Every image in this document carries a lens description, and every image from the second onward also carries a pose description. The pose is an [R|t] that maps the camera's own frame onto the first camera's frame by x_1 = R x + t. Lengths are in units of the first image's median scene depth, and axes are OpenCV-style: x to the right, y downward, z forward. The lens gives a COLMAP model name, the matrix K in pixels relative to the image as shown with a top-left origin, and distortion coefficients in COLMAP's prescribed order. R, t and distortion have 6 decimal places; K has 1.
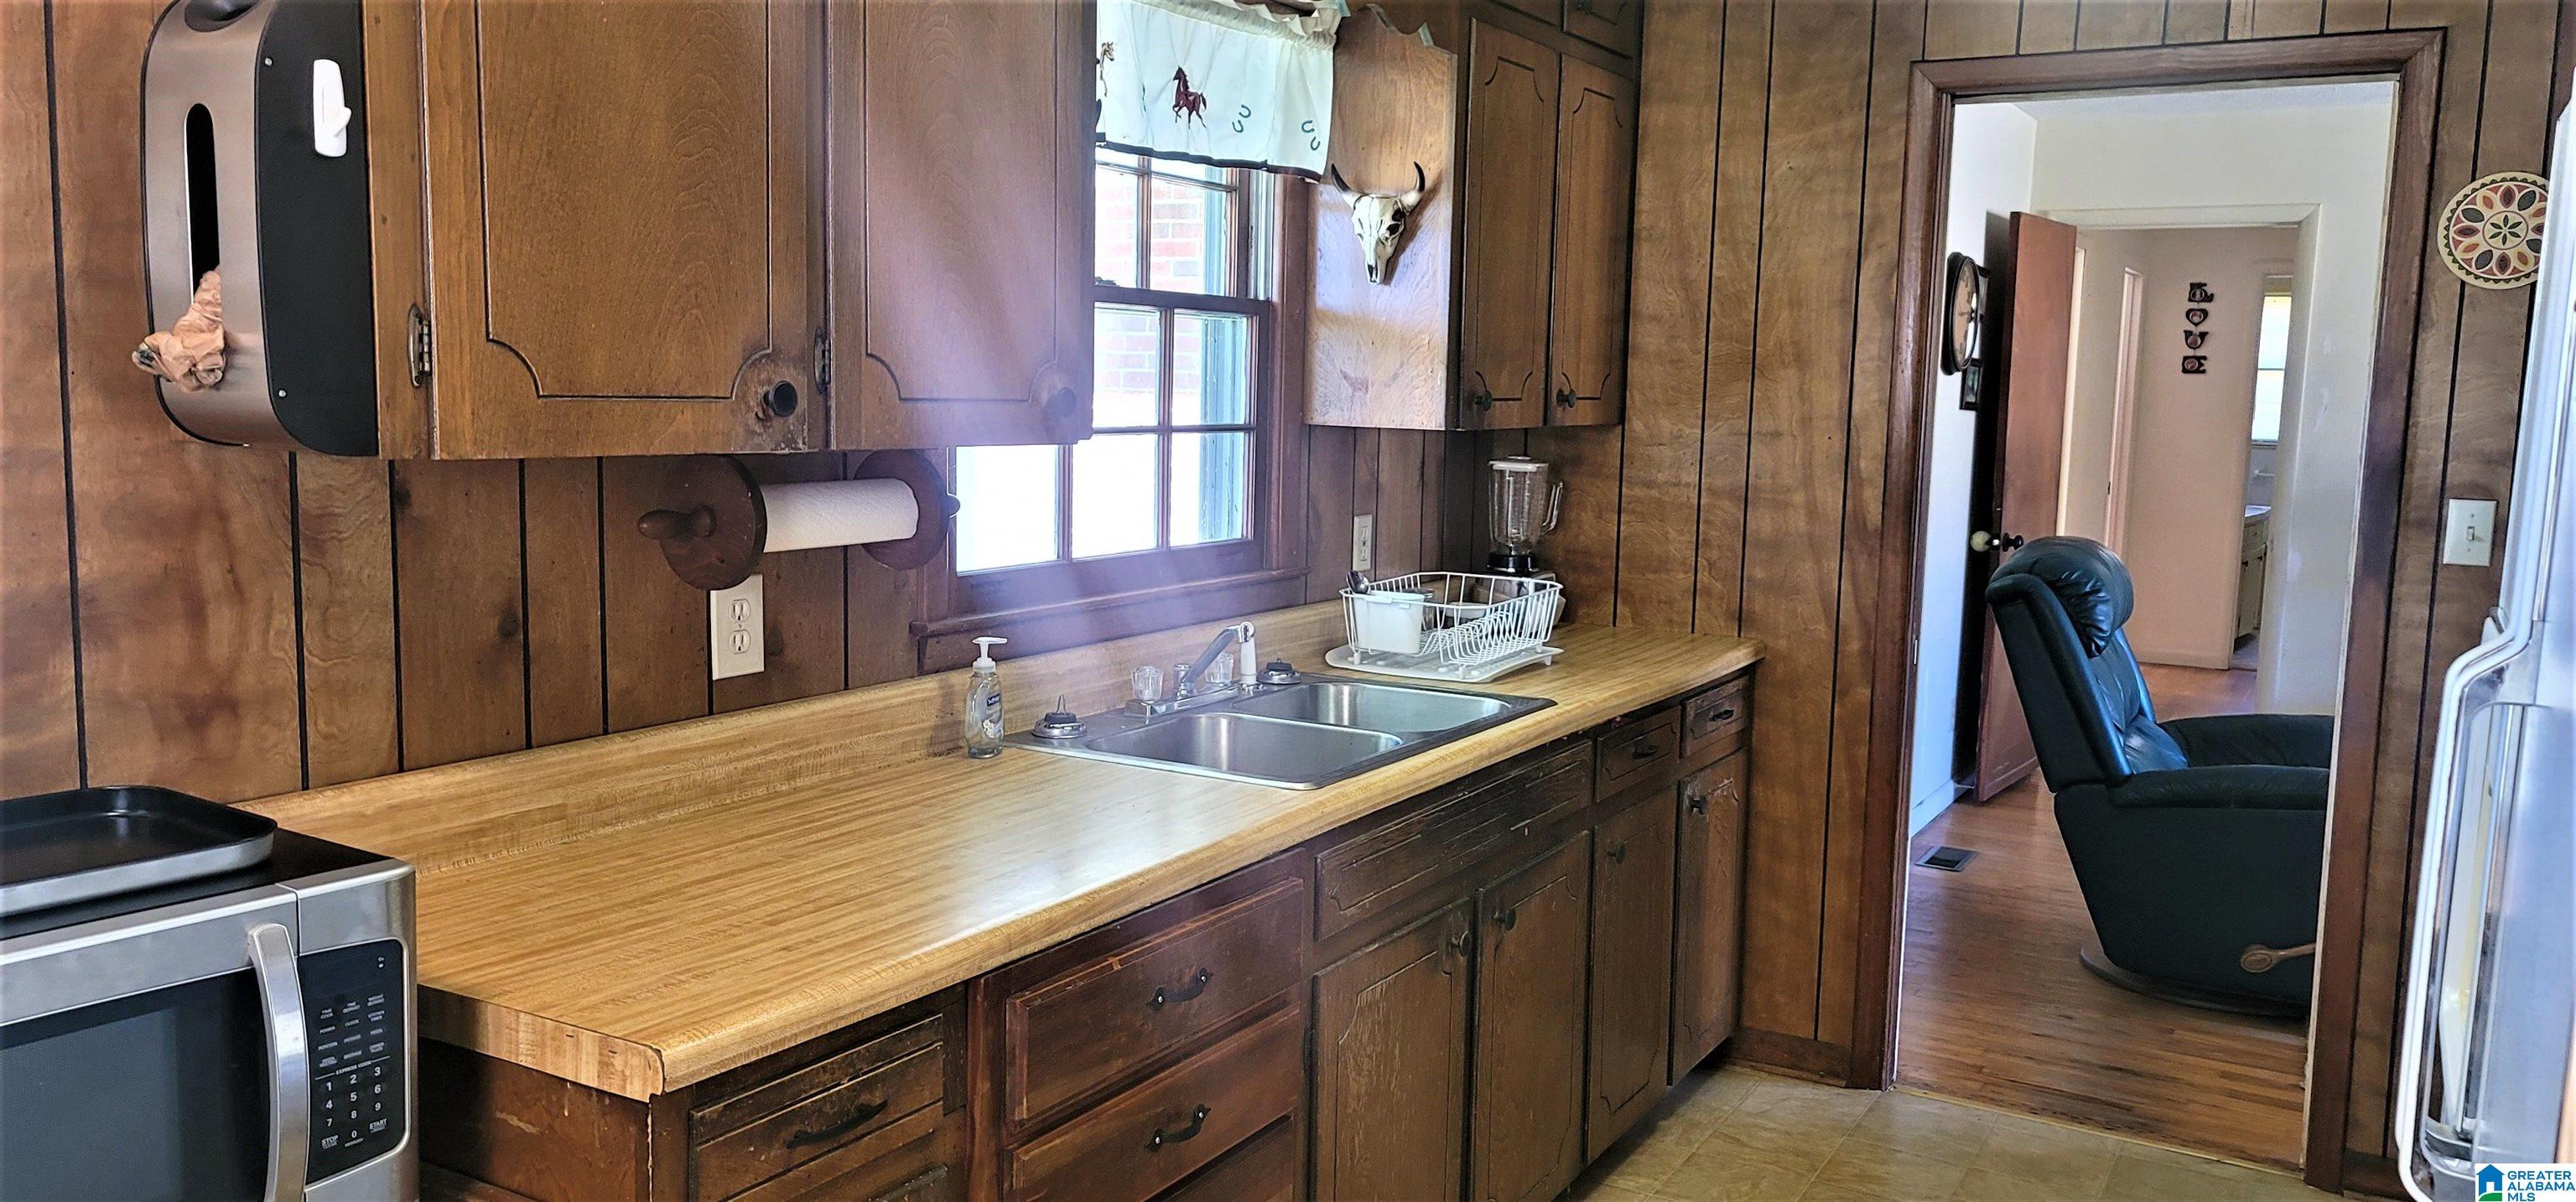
lens RADIAL K [[1871.5, 0, 1275.7], [0, 1871.5, 581.4], [0, 0, 1]] dist [0.100538, -0.101617]
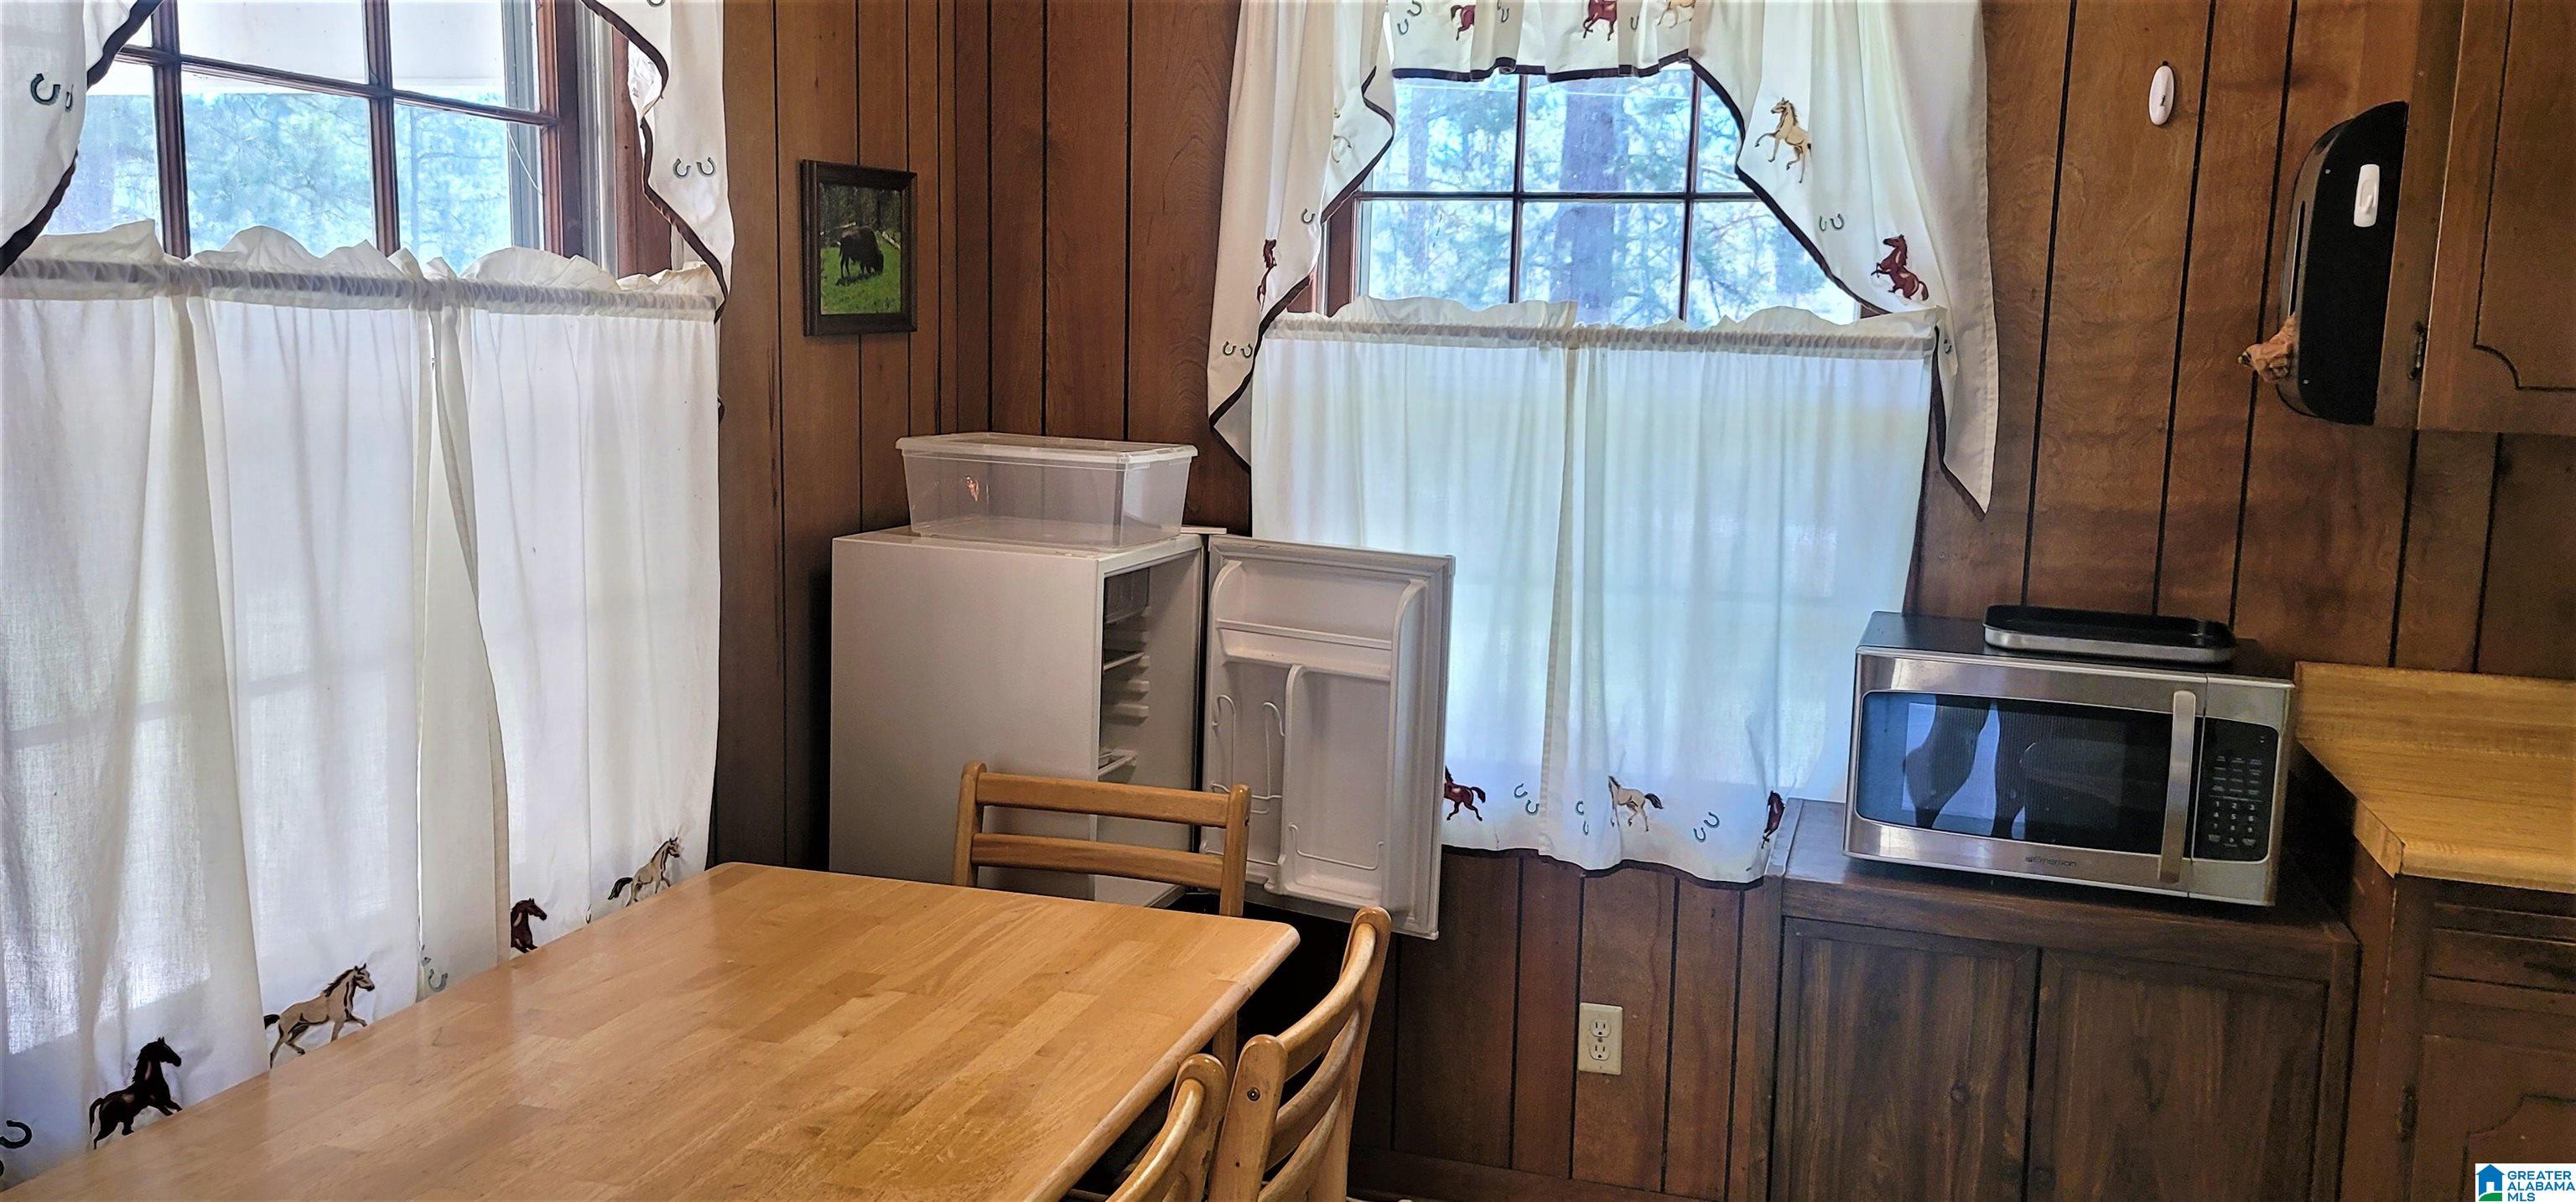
lens RADIAL K [[1884.2, 0, 1313.2], [0, 1884.2, 584.7], [0, 0, 1]] dist [0.056836, -0.063073]
pose [[0.225248, 0.108021, -0.968295, 0.756861], [-0.124885, 0.988838, 0.081262, 0.037568], [0.966265, 0.102621, 0.236224, -0.126482]]
